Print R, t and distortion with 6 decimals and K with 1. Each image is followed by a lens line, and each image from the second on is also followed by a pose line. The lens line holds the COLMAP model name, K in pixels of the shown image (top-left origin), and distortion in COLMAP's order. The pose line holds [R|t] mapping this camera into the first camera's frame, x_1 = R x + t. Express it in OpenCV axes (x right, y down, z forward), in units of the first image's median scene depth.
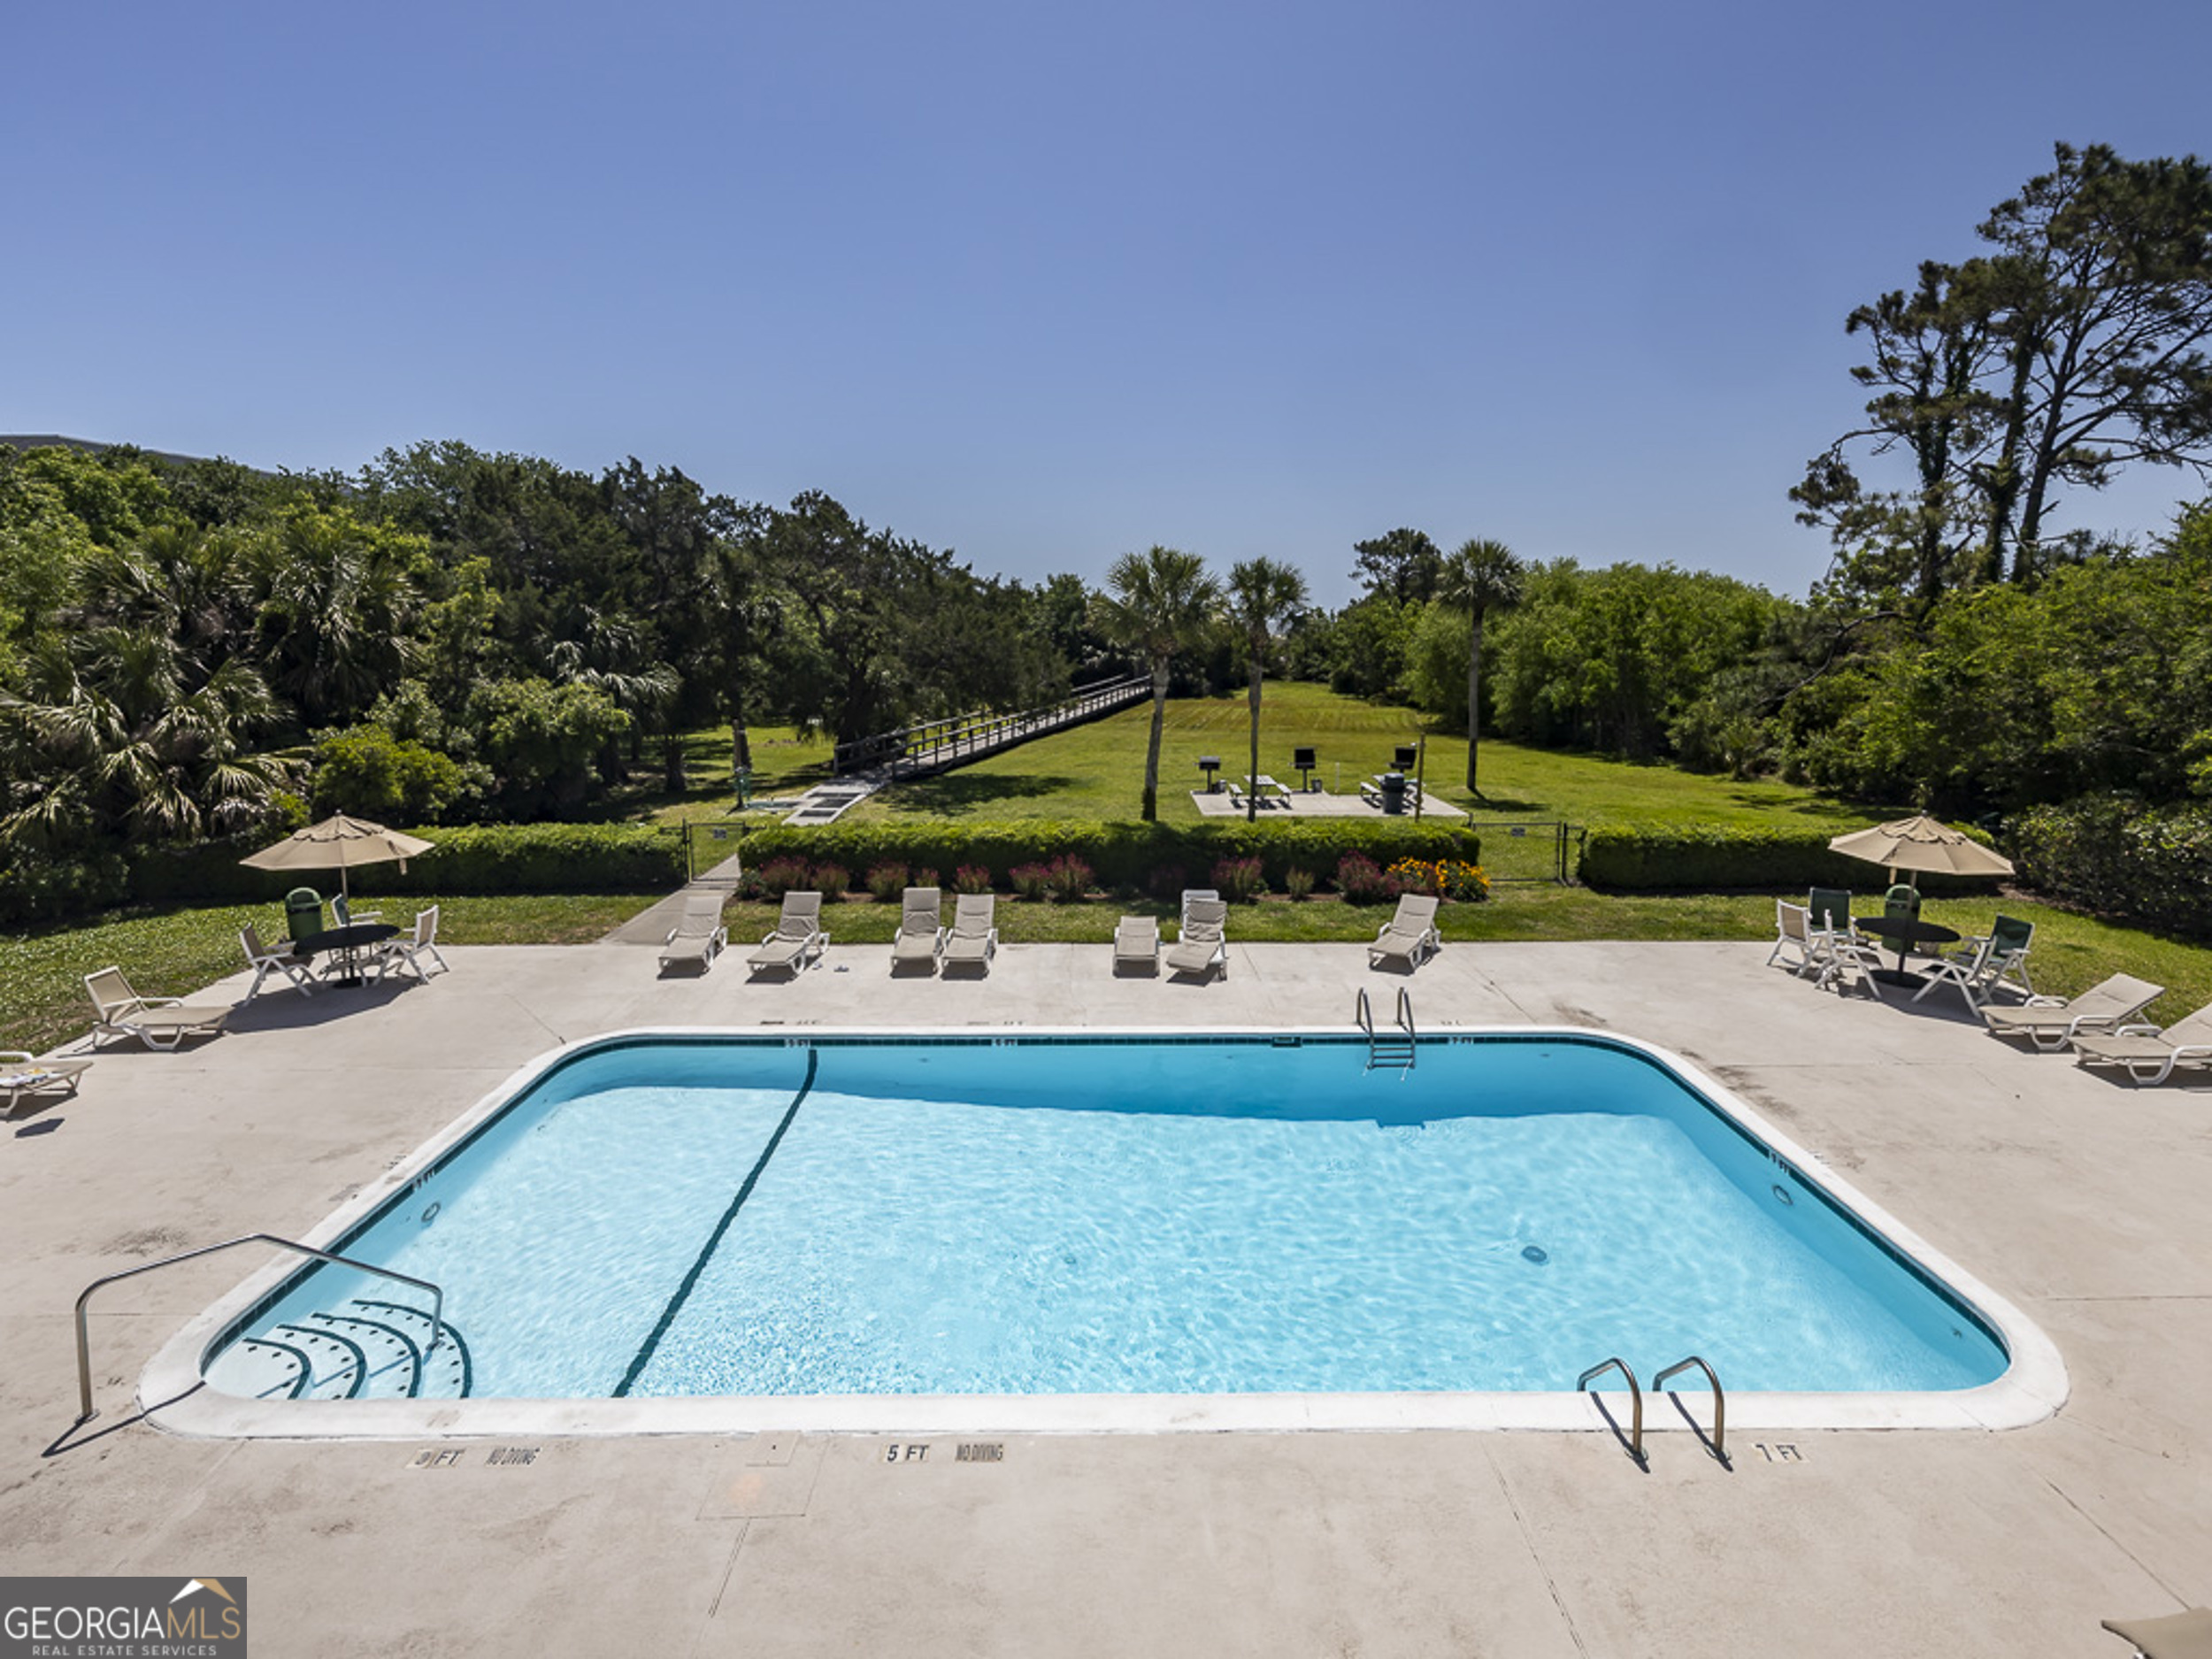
lens RADIAL K [[941.5, 0, 1091.7], [0, 941.5, 812.1], [0, 0, 1]] dist [-0.004037, -0.000694]
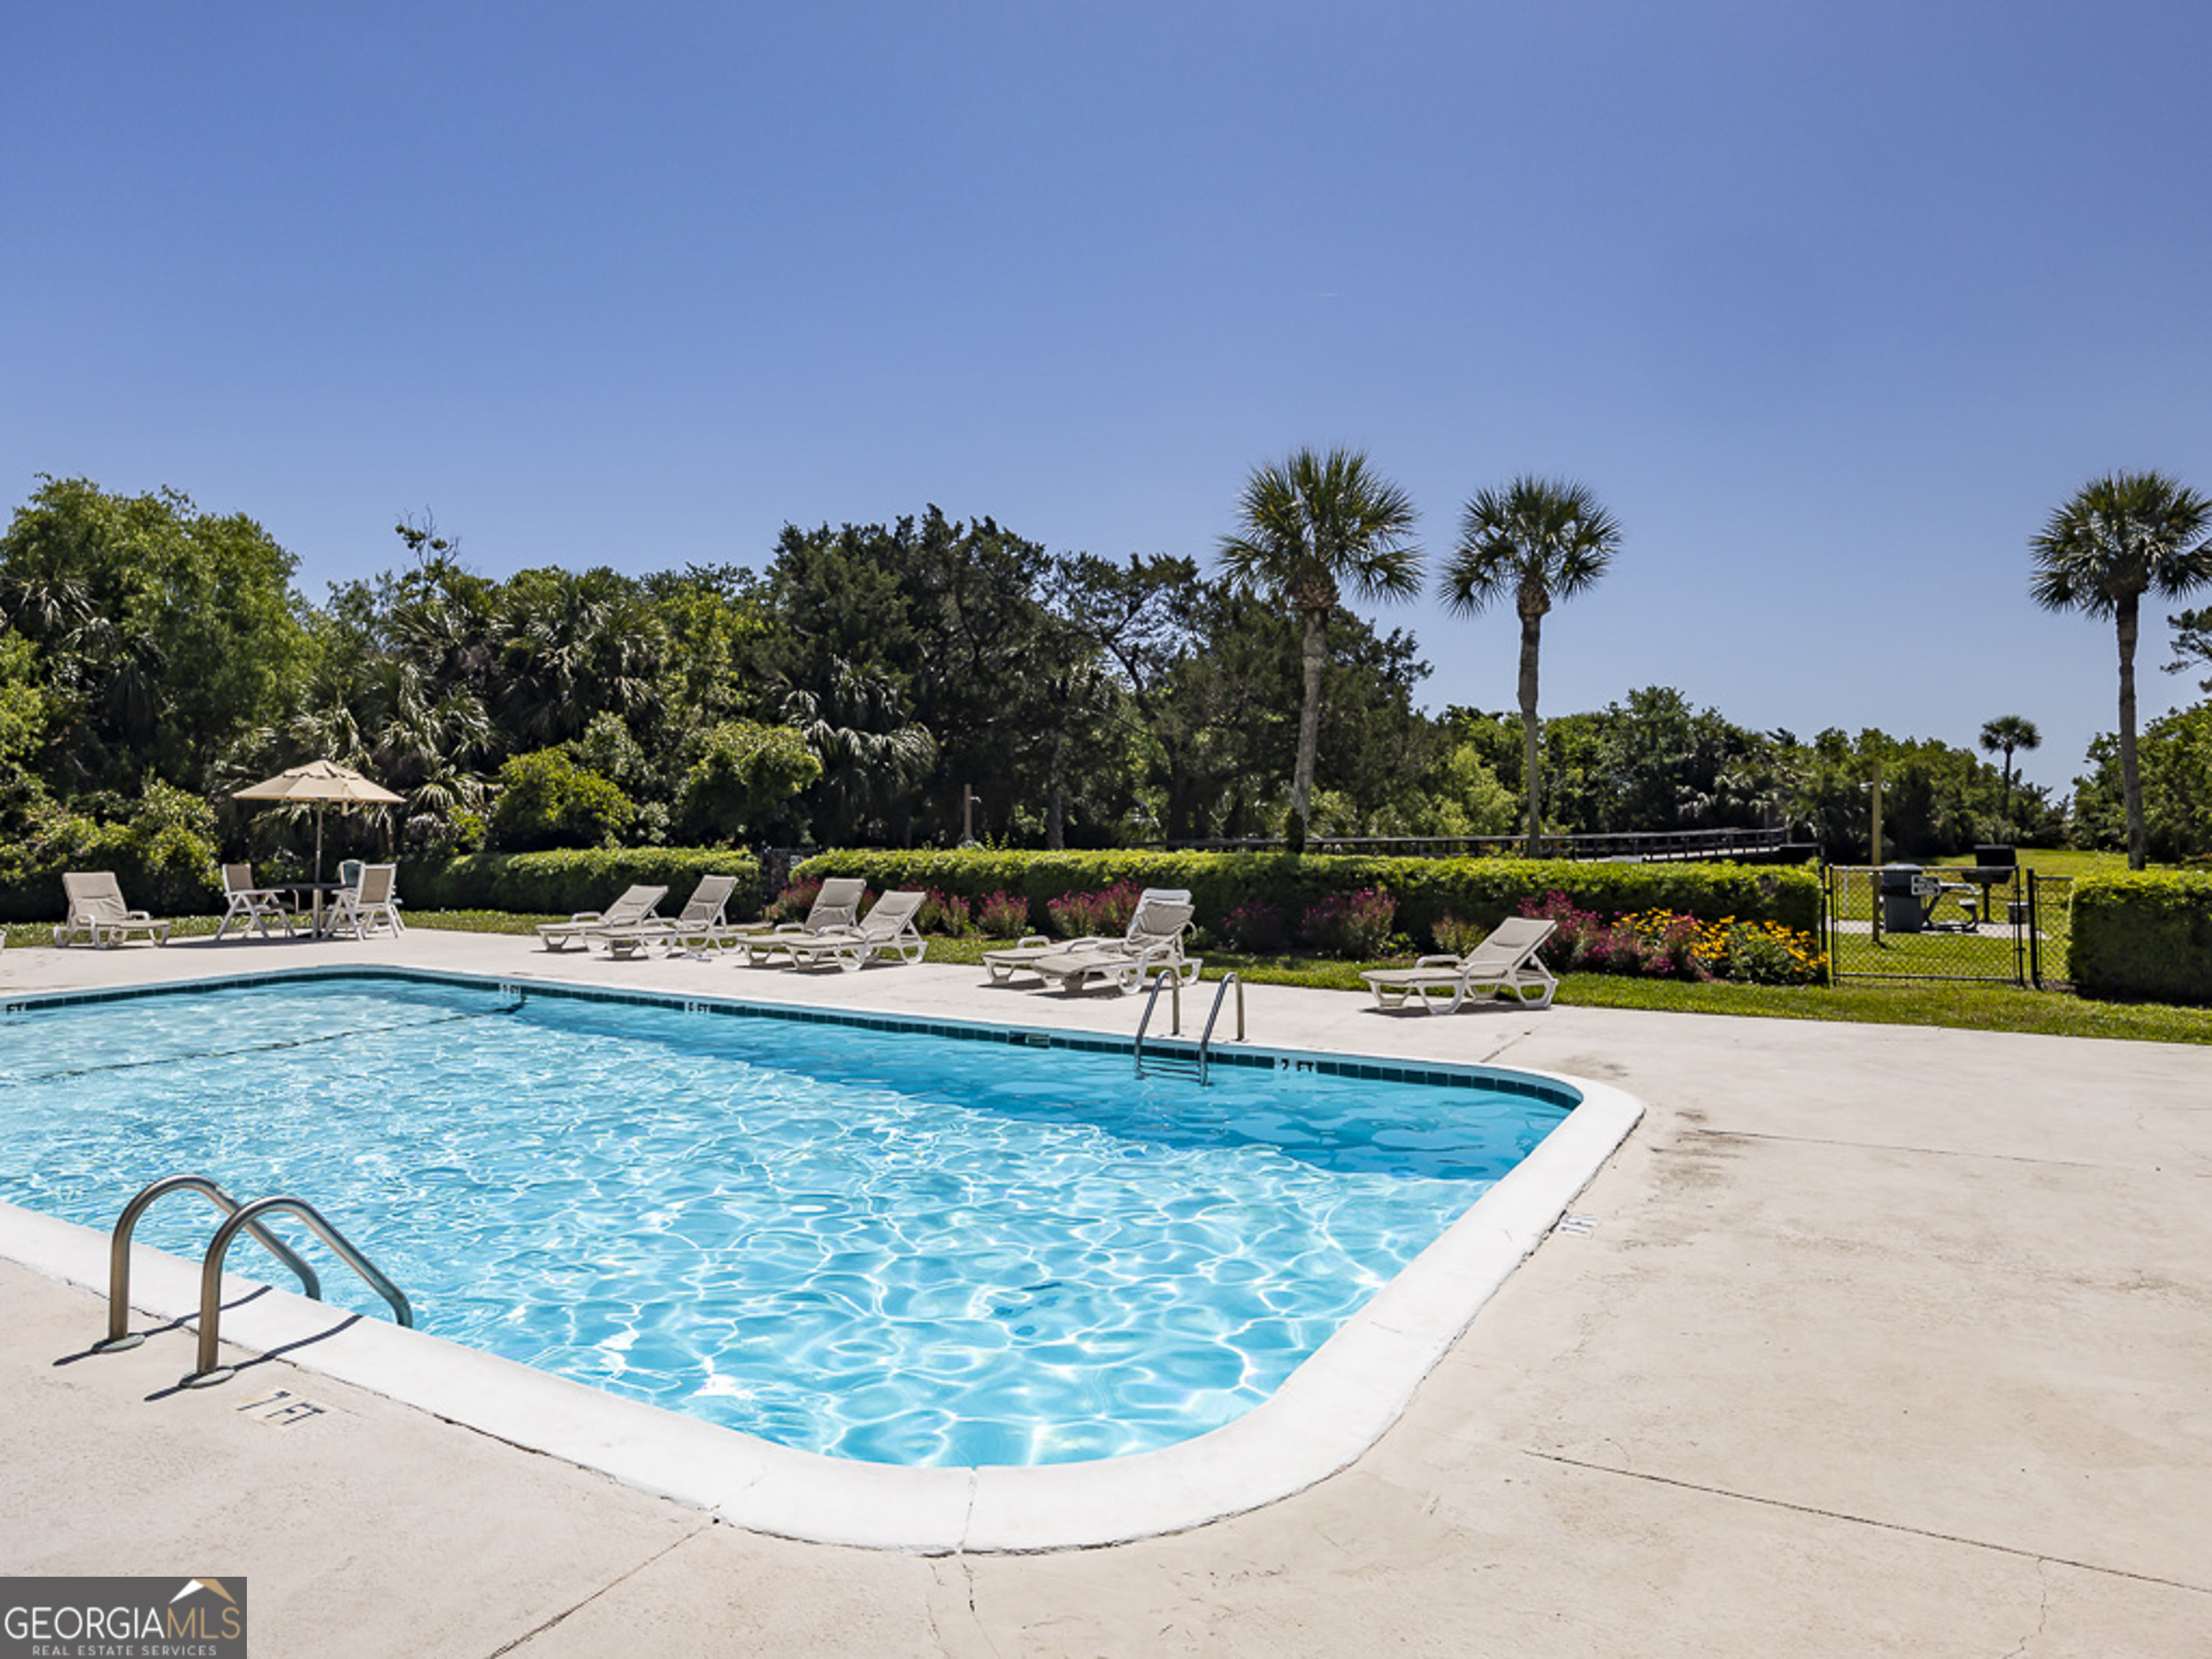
lens RADIAL K [[1253.8, 0, 1125.9], [0, 1253.8, 840.7], [0, 0, 1]] dist [-0.019286, -0.000379]
pose [[0.882570, 0.013887, -0.469976, 0.258547], [-0.088426, 0.986630, -0.136903, 0.089108], [0.461791, 0.162384, 0.871998, 0.122721]]
